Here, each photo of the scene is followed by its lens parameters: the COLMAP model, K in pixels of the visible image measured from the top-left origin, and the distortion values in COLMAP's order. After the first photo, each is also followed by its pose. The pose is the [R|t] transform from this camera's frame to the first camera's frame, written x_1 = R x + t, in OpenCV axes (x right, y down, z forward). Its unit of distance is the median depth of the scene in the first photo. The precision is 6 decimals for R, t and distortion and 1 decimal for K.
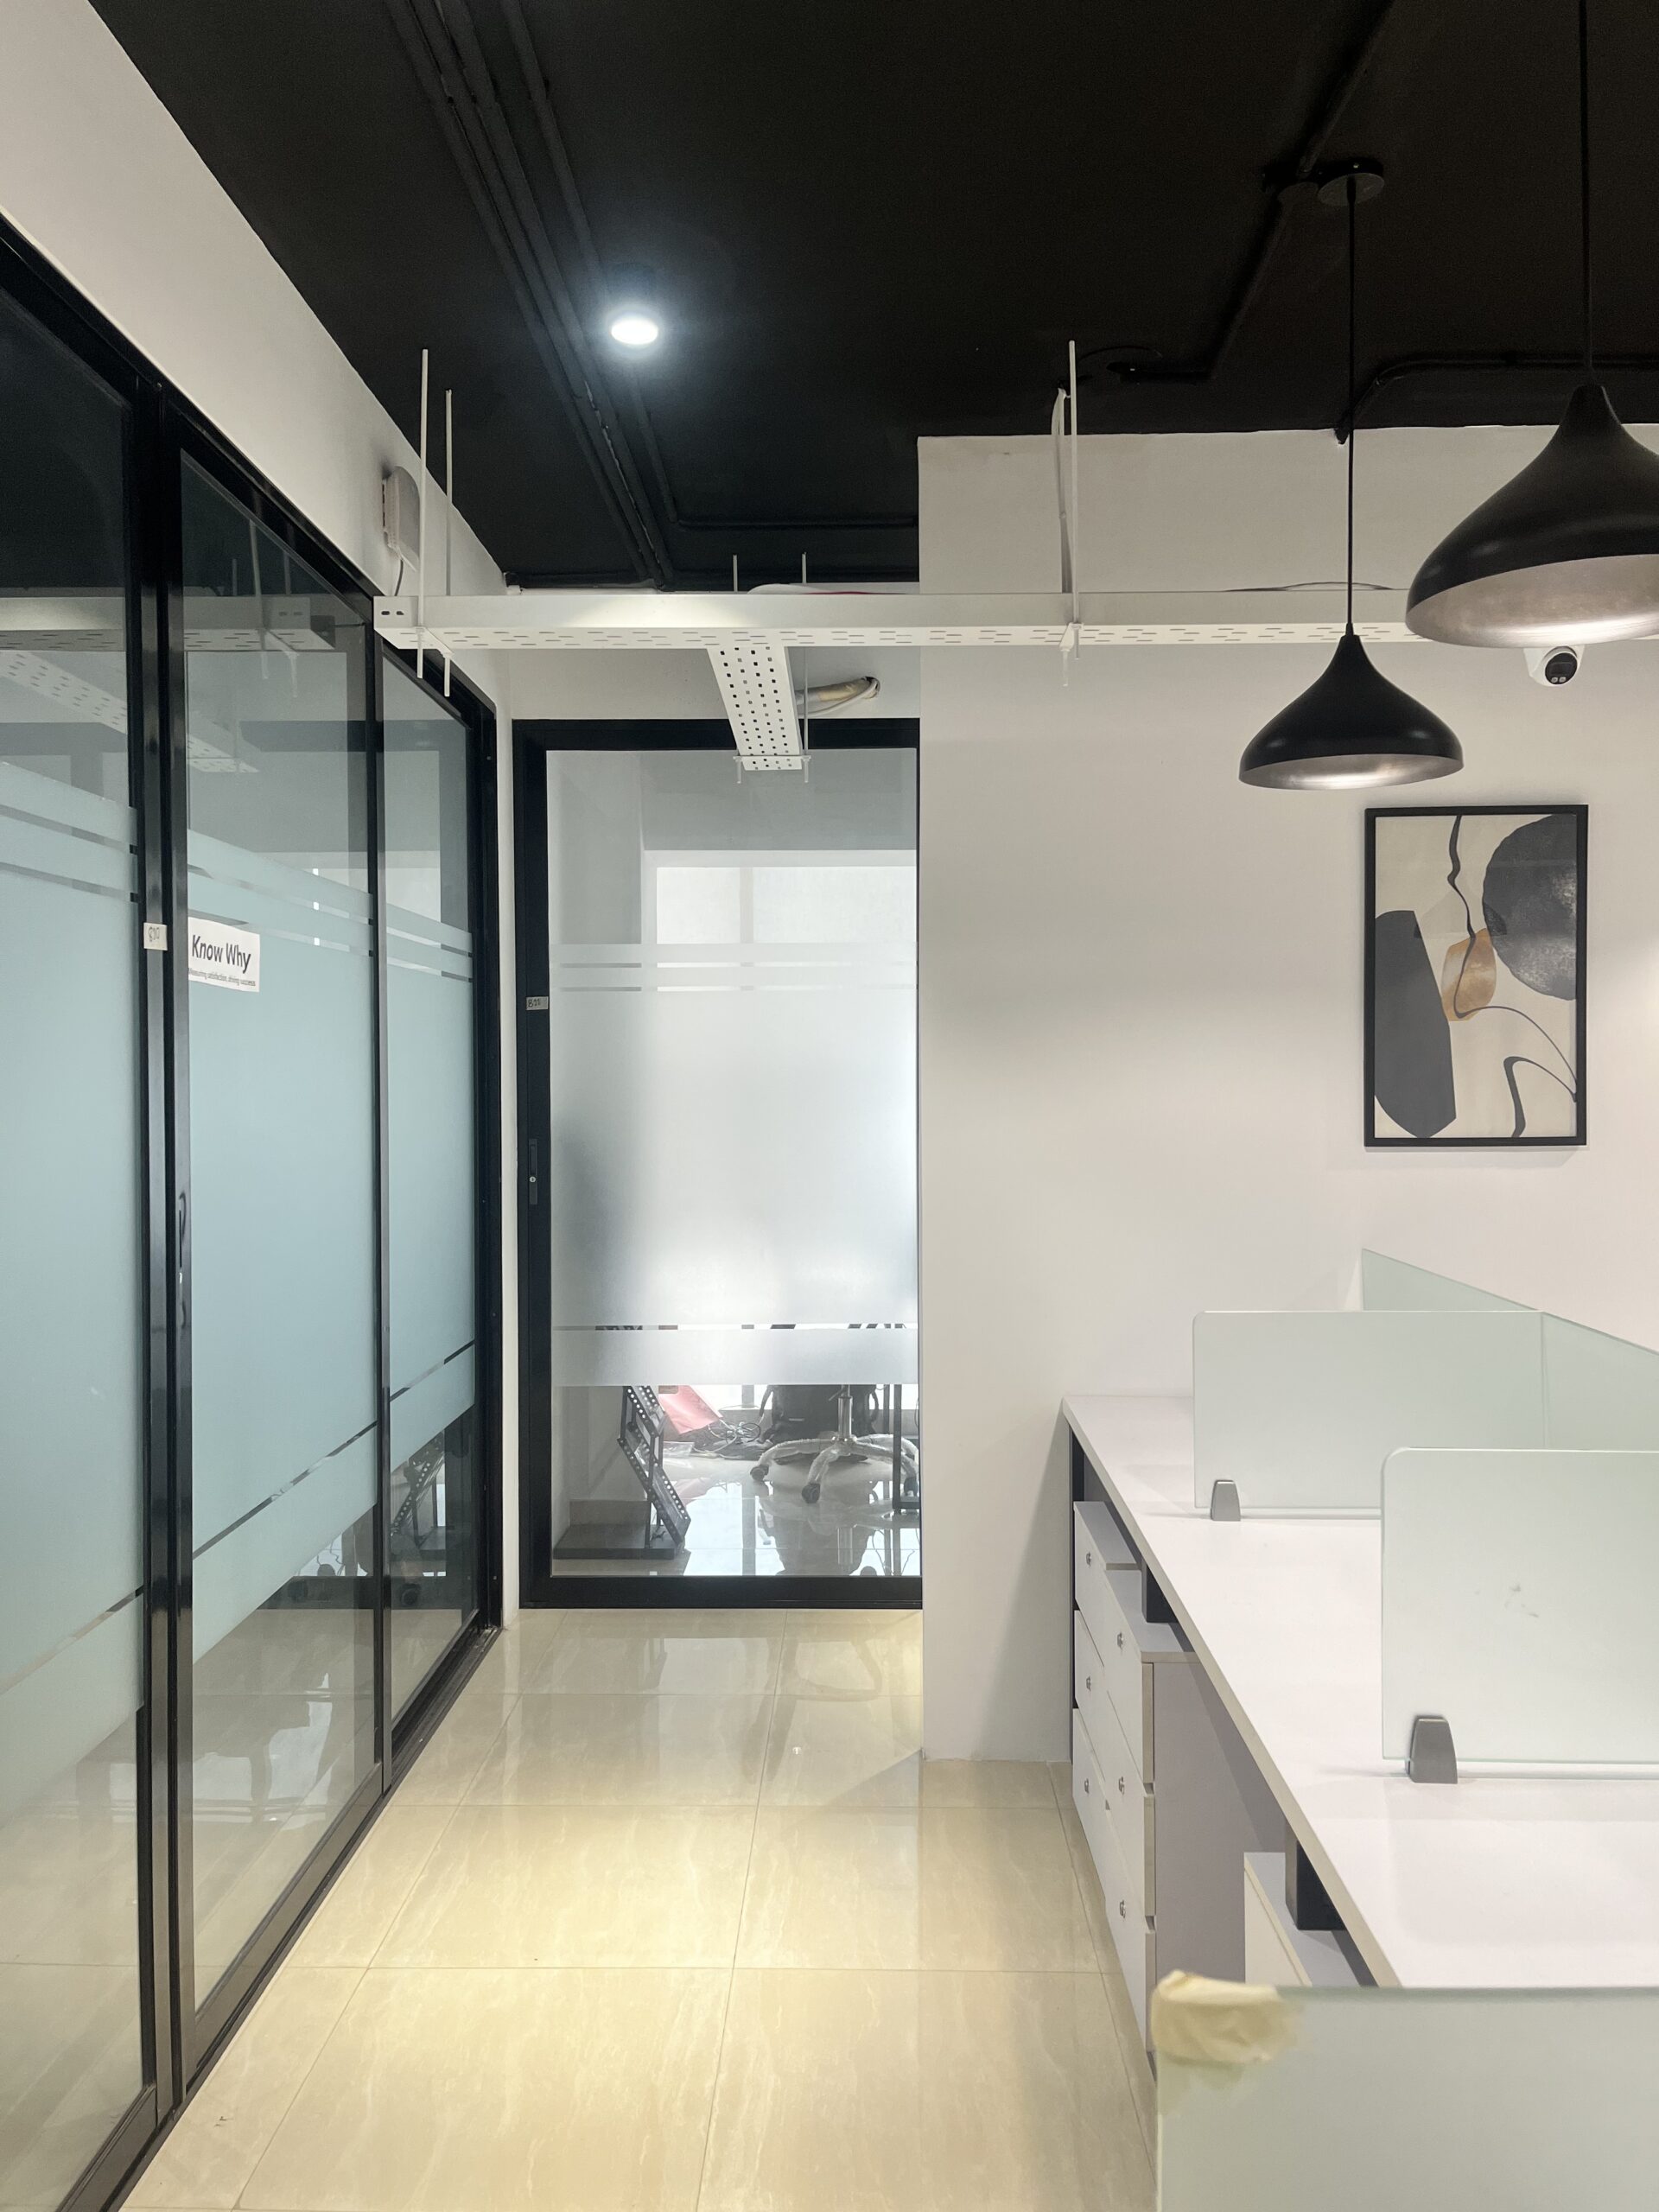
lens RADIAL K [[1663.1, 0, 839.4], [0, 1663.1, 1091.6], [0, 0, 1]] dist [0.064178, -0.083867]
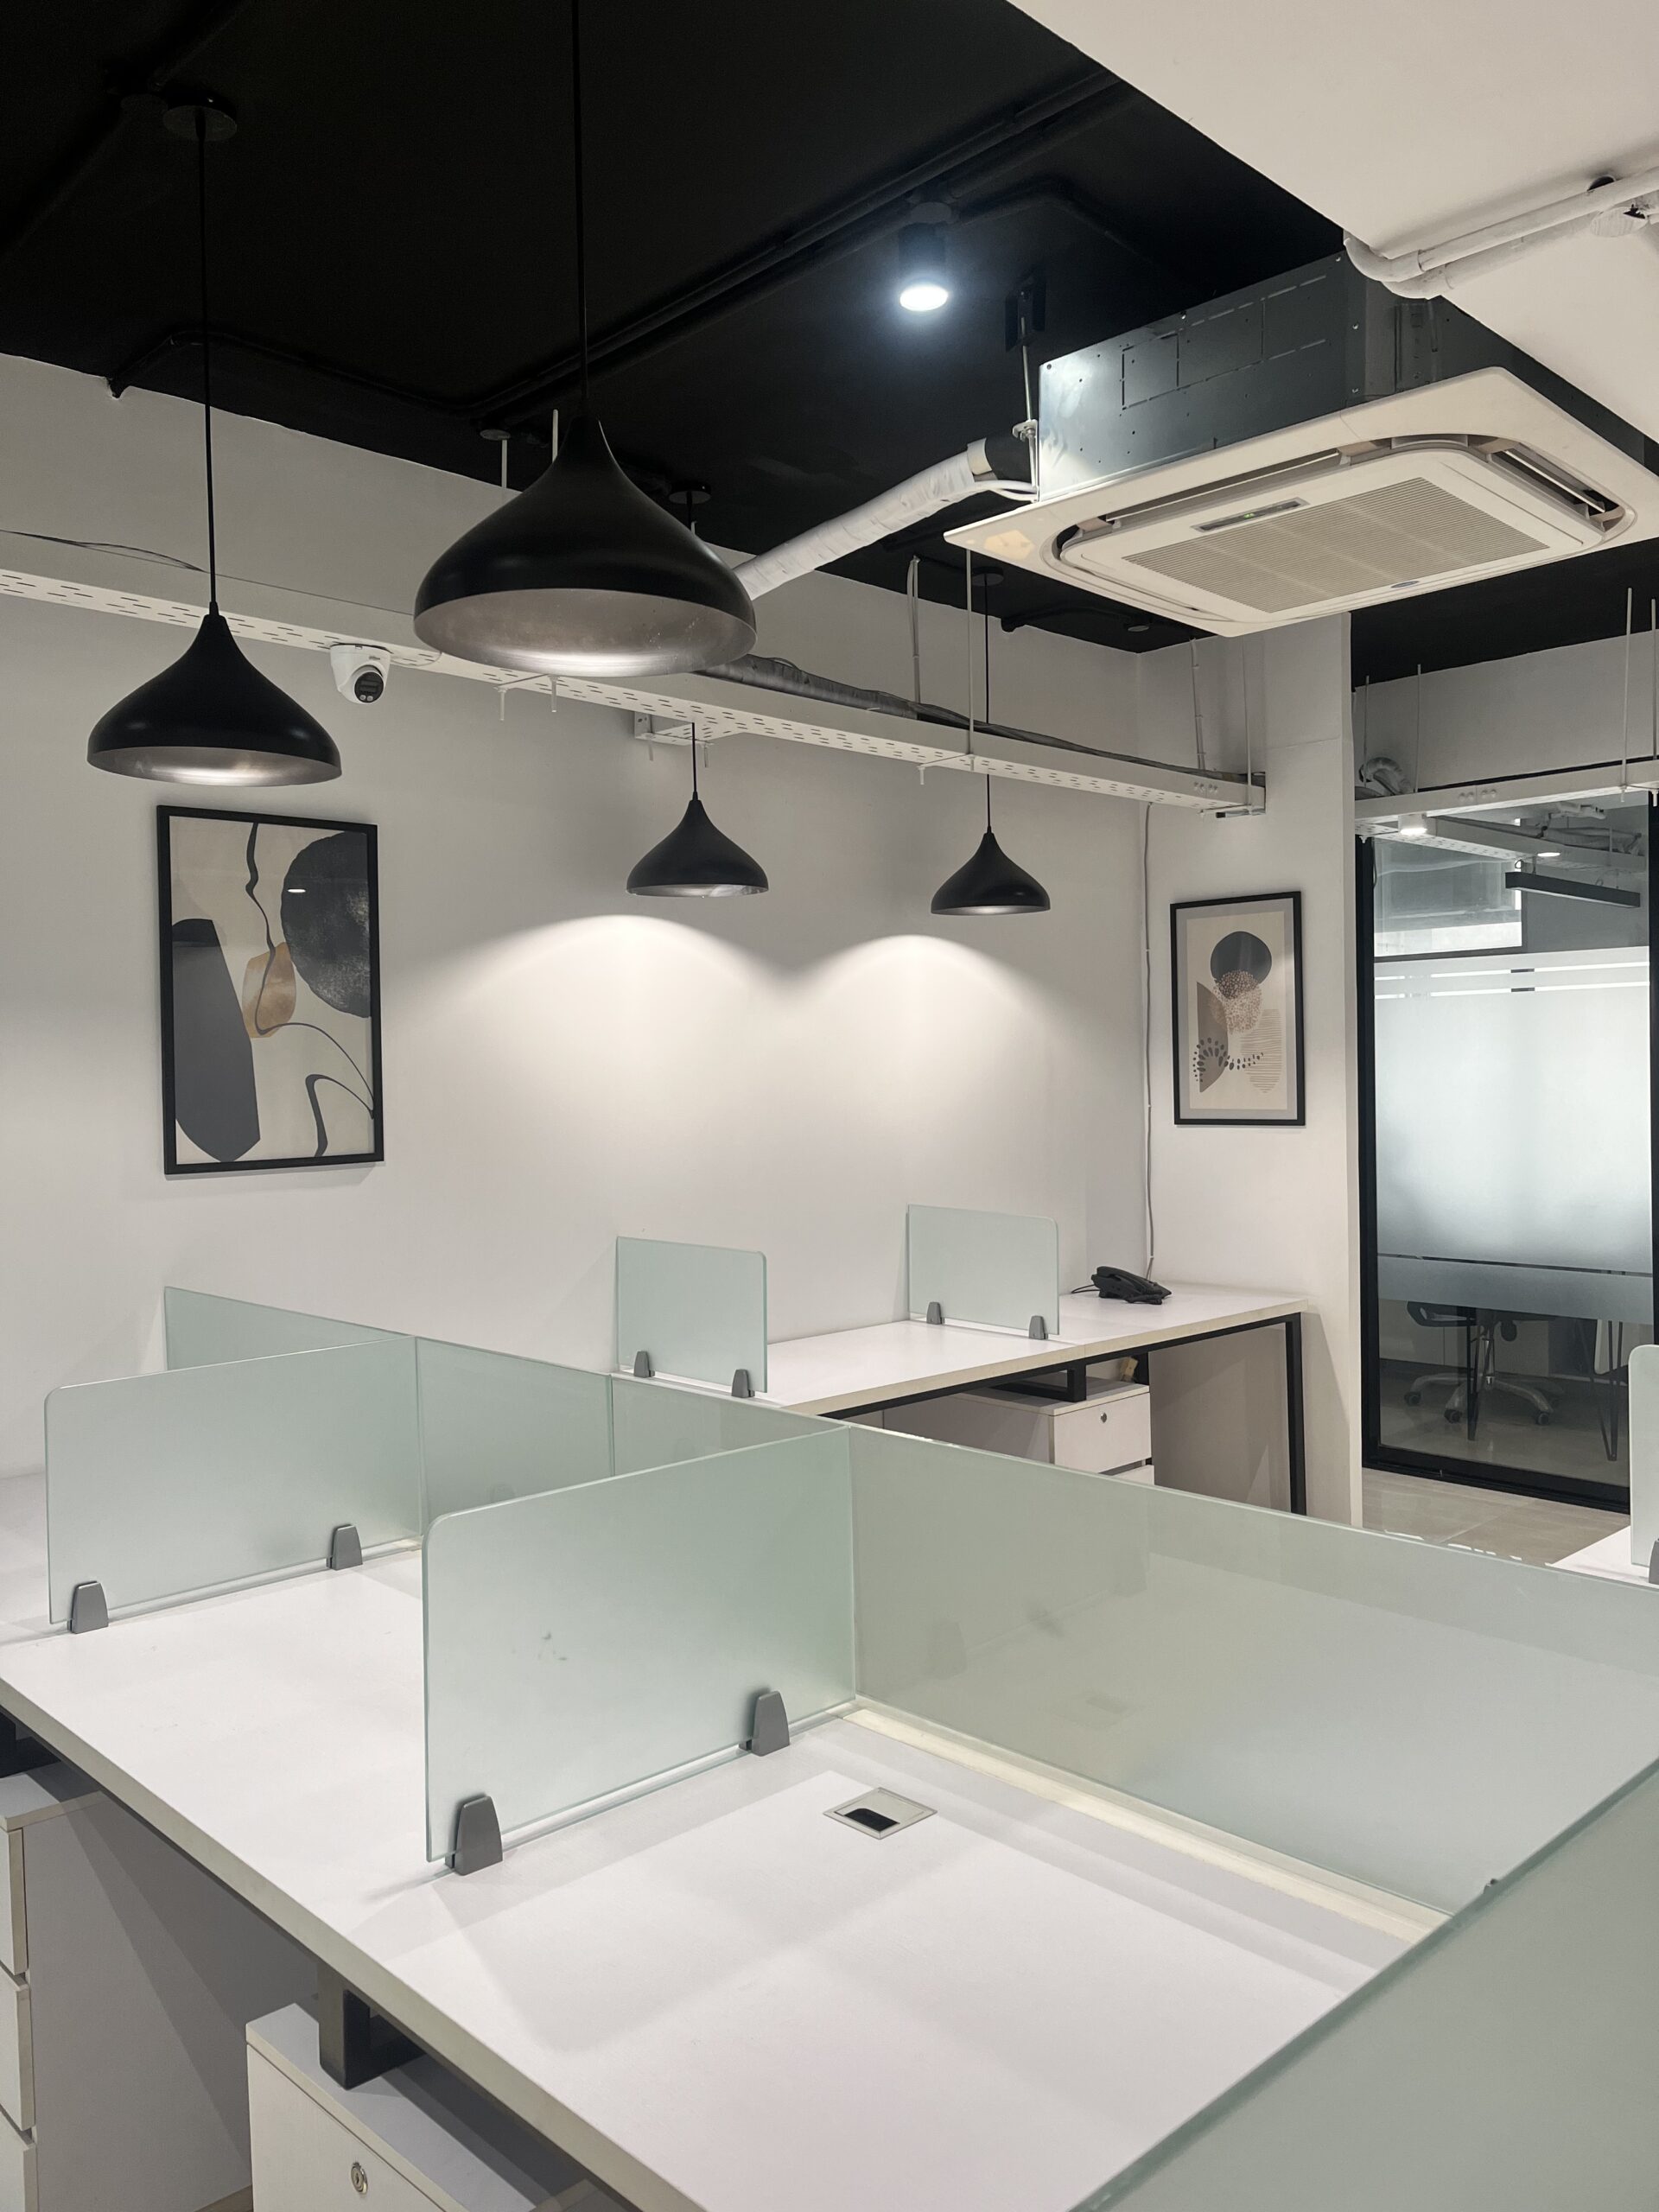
lens RADIAL K [[1663.1, 0, 849.2], [0, 1663.1, 1084.5], [0, 0, 1]] dist [0.064178, -0.083867]
pose [[0.702431, -0.017091, 0.711547, -0.074929], [0.022377, 0.999748, 0.001922, -0.009887], [-0.711400, 0.014572, 0.702636, 0.090692]]
